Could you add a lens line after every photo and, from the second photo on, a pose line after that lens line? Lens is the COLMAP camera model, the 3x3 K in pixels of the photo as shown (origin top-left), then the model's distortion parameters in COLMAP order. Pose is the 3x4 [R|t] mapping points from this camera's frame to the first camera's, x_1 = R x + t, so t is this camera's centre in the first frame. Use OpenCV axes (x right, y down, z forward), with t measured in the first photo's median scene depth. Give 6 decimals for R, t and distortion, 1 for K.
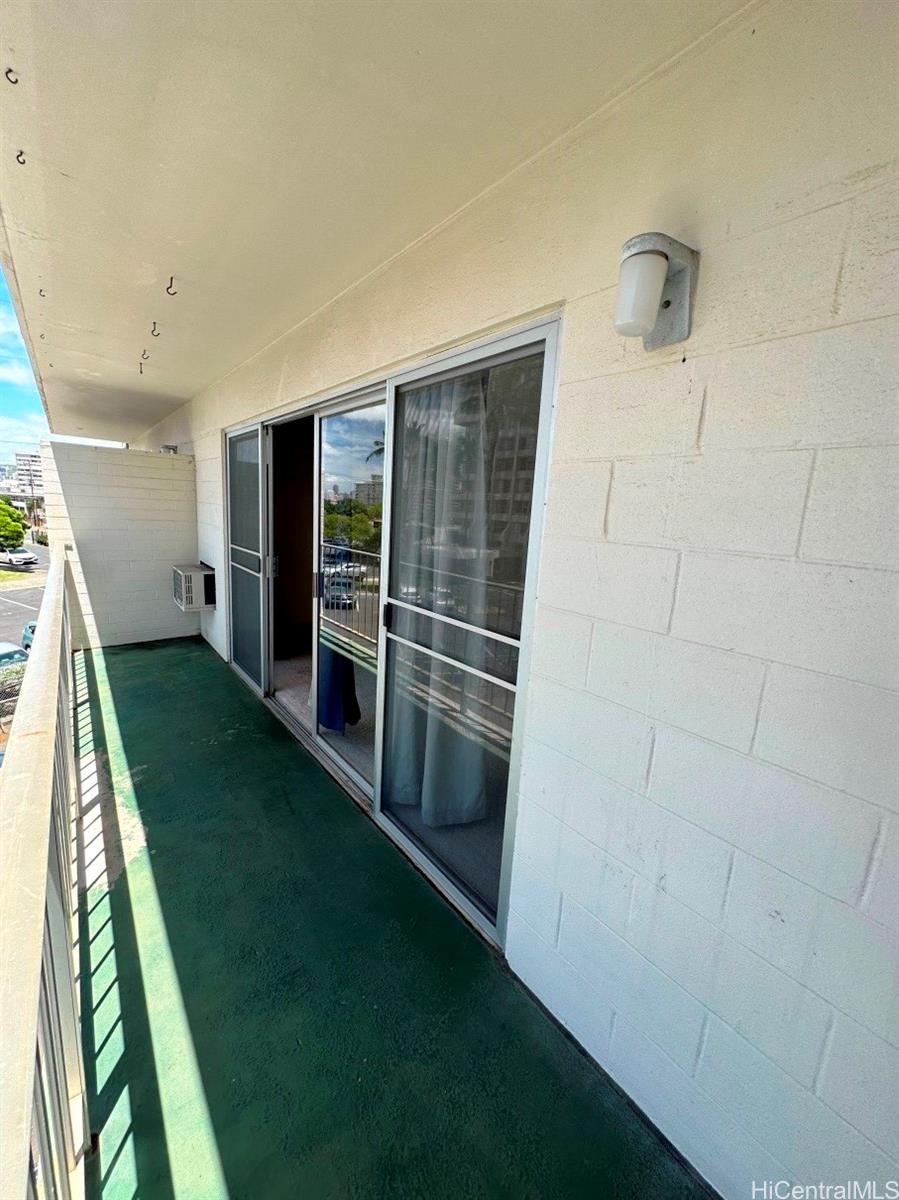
lens RADIAL K [[480.6, 0, 449.5], [0, 480.6, 600.0], [0, 0, 1]] dist [0.002069, 0.000198]
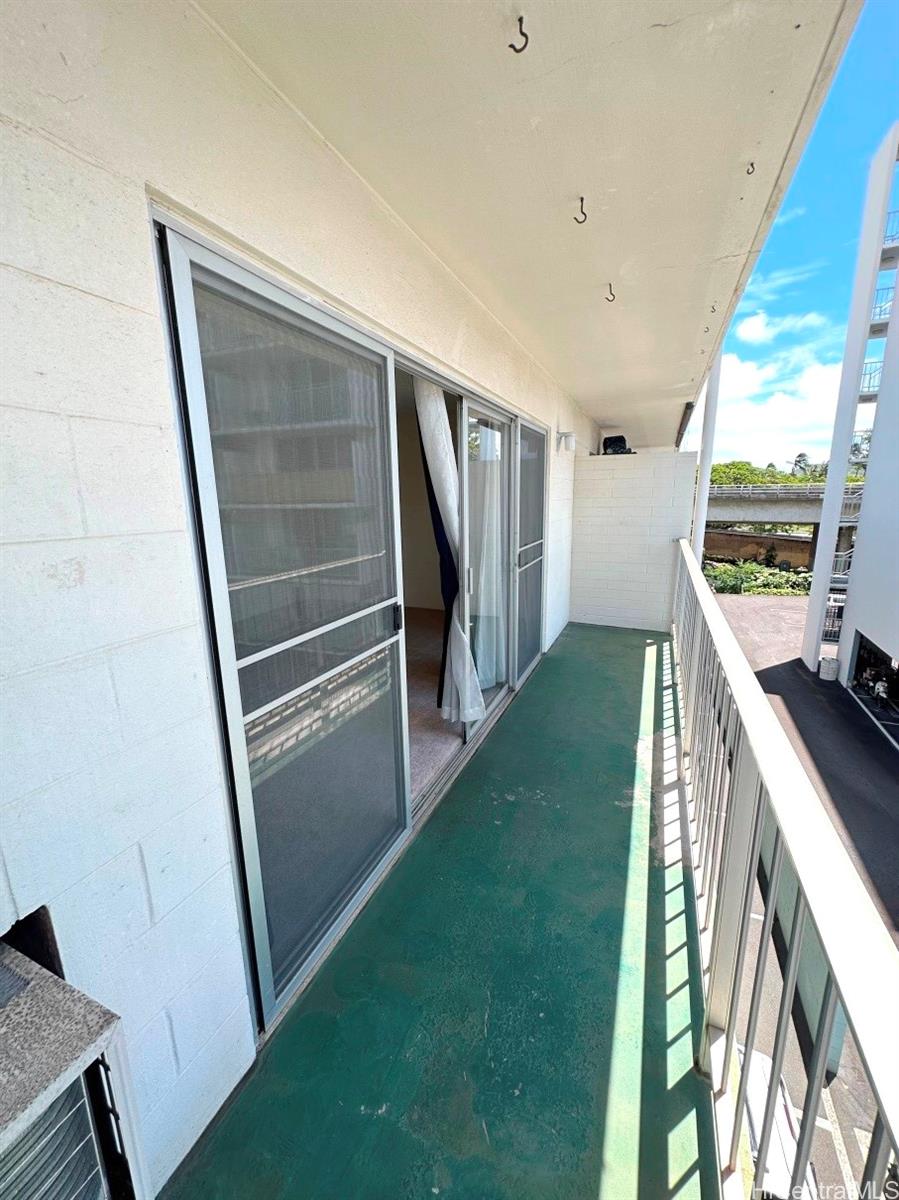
lens RADIAL K [[480.6, 0, 449.5], [0, 480.6, 600.0], [0, 0, 1]] dist [0.002069, 0.000198]
pose [[-0.482549, -0.229479, 0.845273, -1.236325], [0.150850, 0.928872, 0.338291, -0.375170], [-0.862781, 0.290751, -0.413609, 1.640659]]
